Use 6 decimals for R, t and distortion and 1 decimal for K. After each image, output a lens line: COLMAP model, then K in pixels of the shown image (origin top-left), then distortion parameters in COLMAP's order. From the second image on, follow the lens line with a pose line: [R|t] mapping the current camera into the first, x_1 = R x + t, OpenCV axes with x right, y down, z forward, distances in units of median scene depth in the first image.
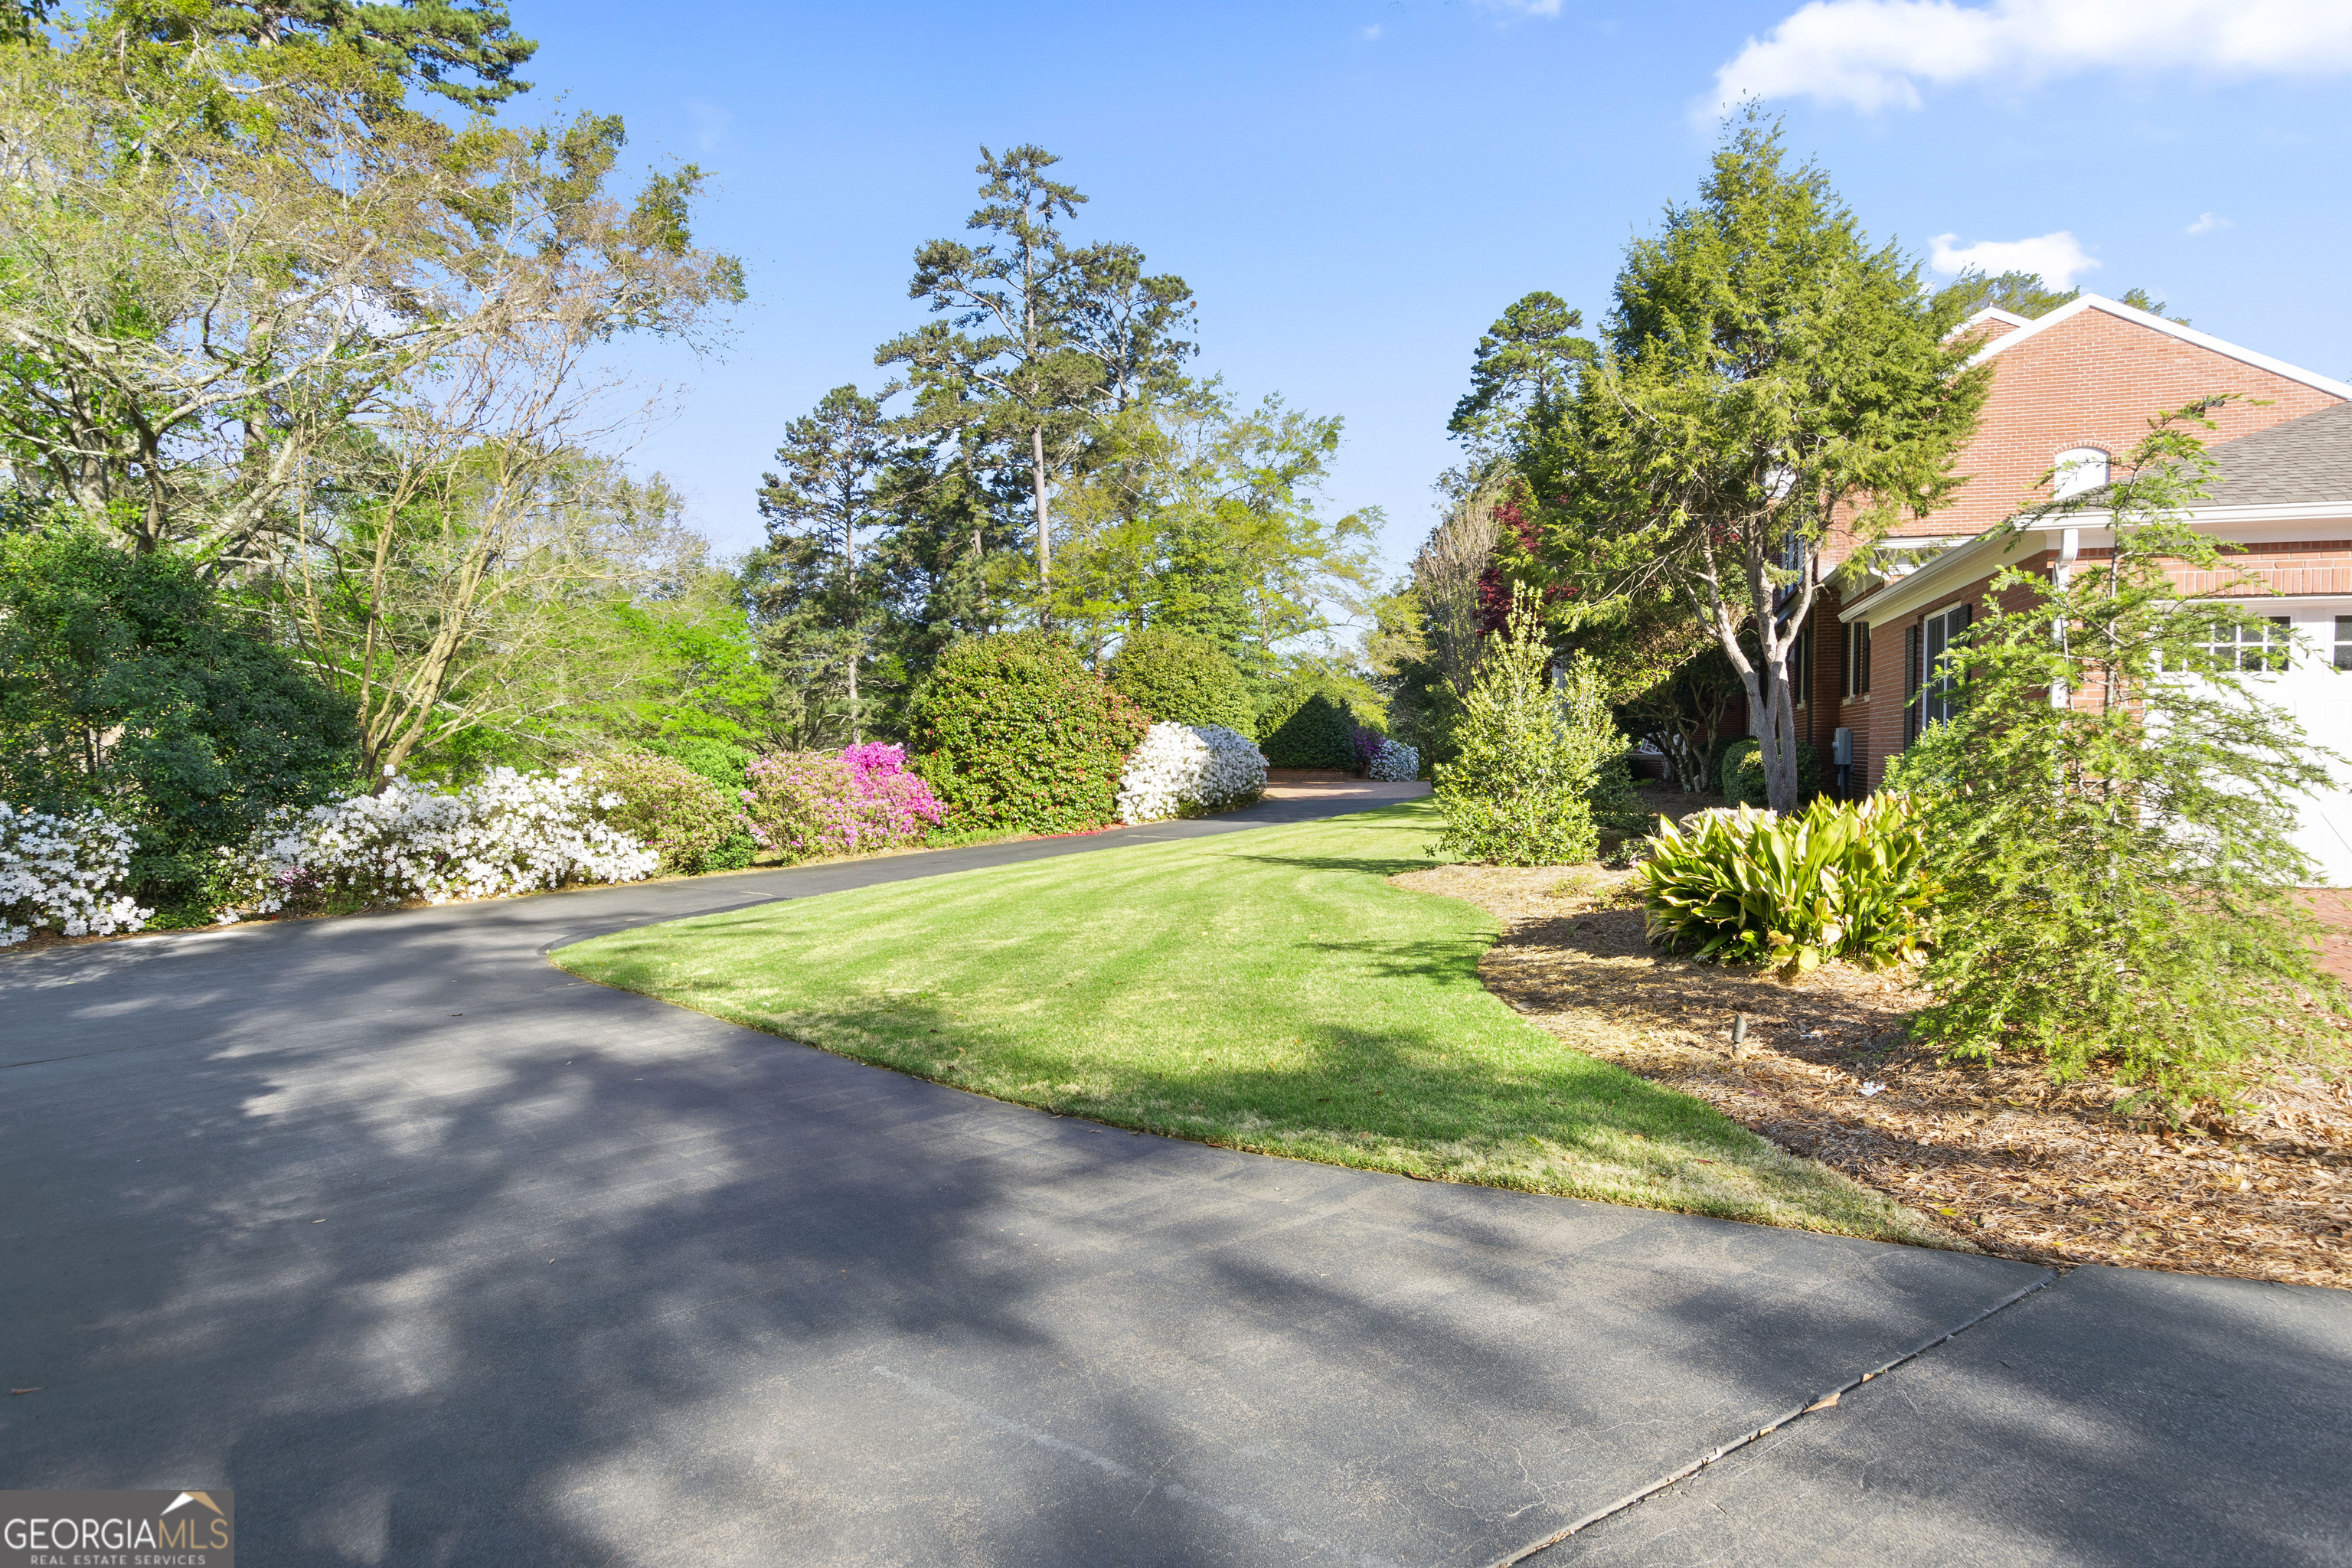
lens RADIAL K [[1266.1, 0, 1176.4], [0, 1266.1, 766.9], [0, 0, 1]] dist [-0.000666, -0.000074]
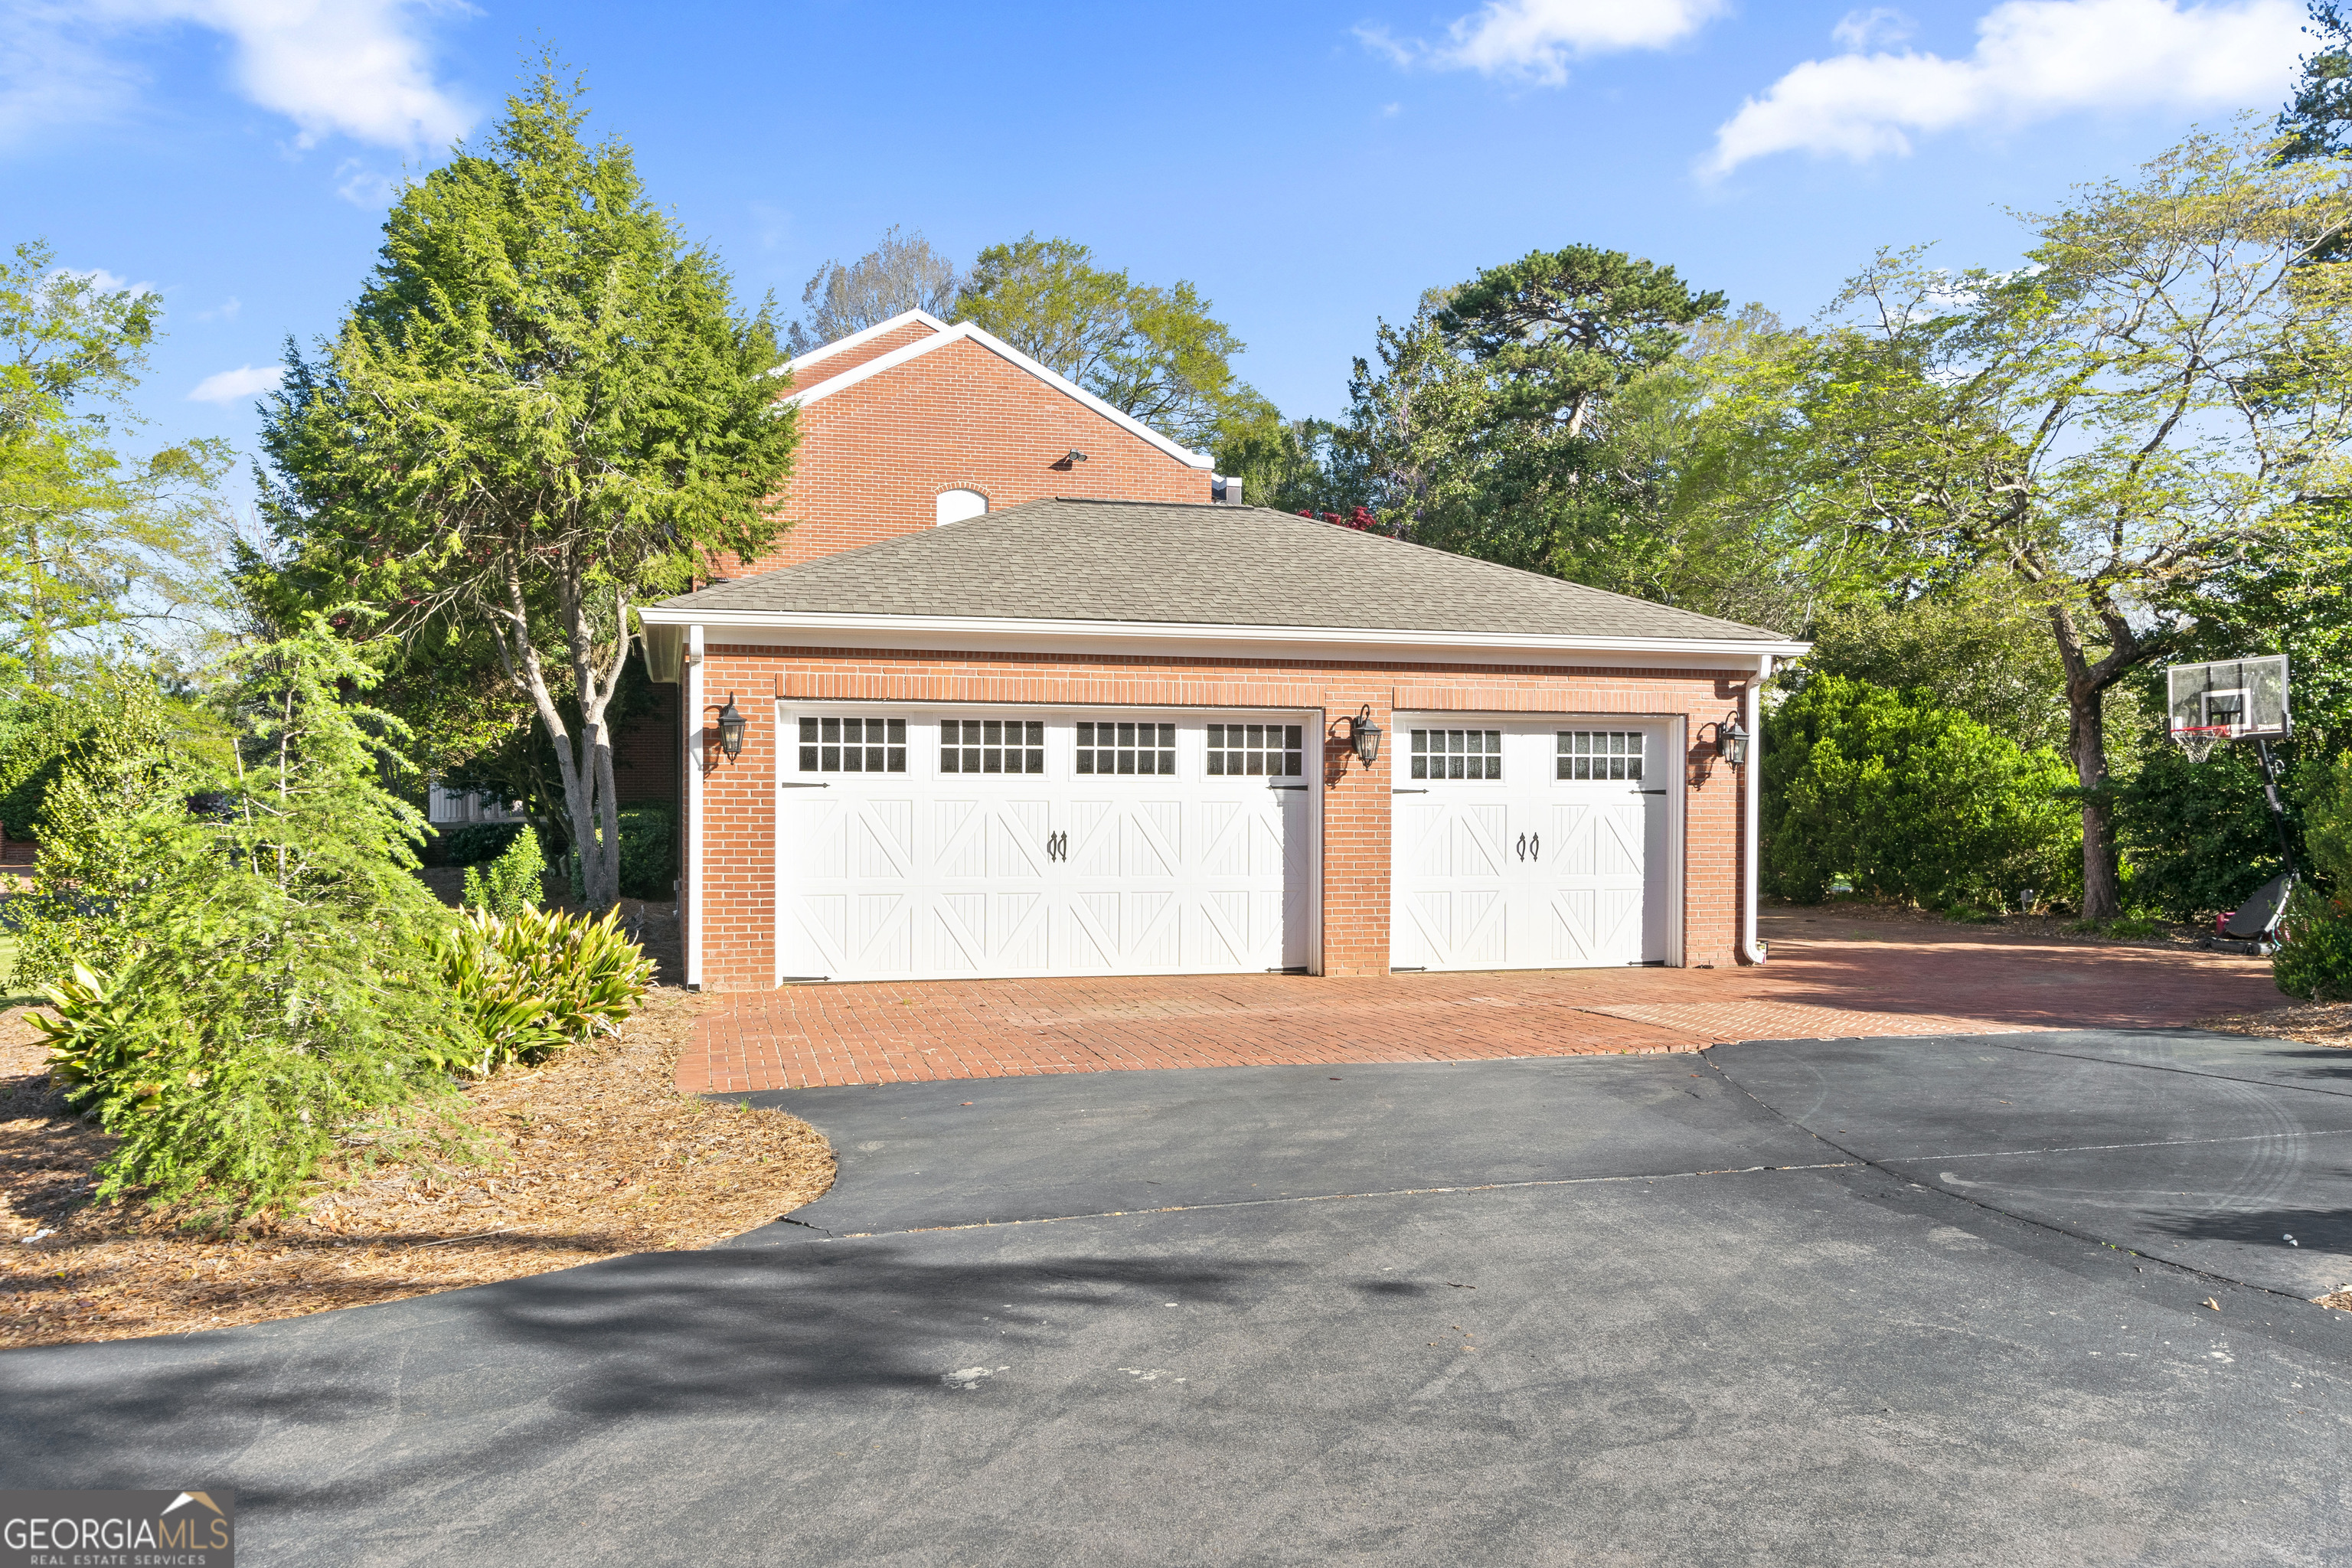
lens RADIAL K [[1864.1, 0, 1177.1], [0, 1864.1, 798.0], [0, 0, 1]] dist [0.004495, -0.010205]
pose [[0.838775, -0.001944, 0.544475, 0.131505], [0.007298, 0.999944, -0.007672, -0.023013], [-0.544430, 0.010408, 0.838742, -0.223128]]
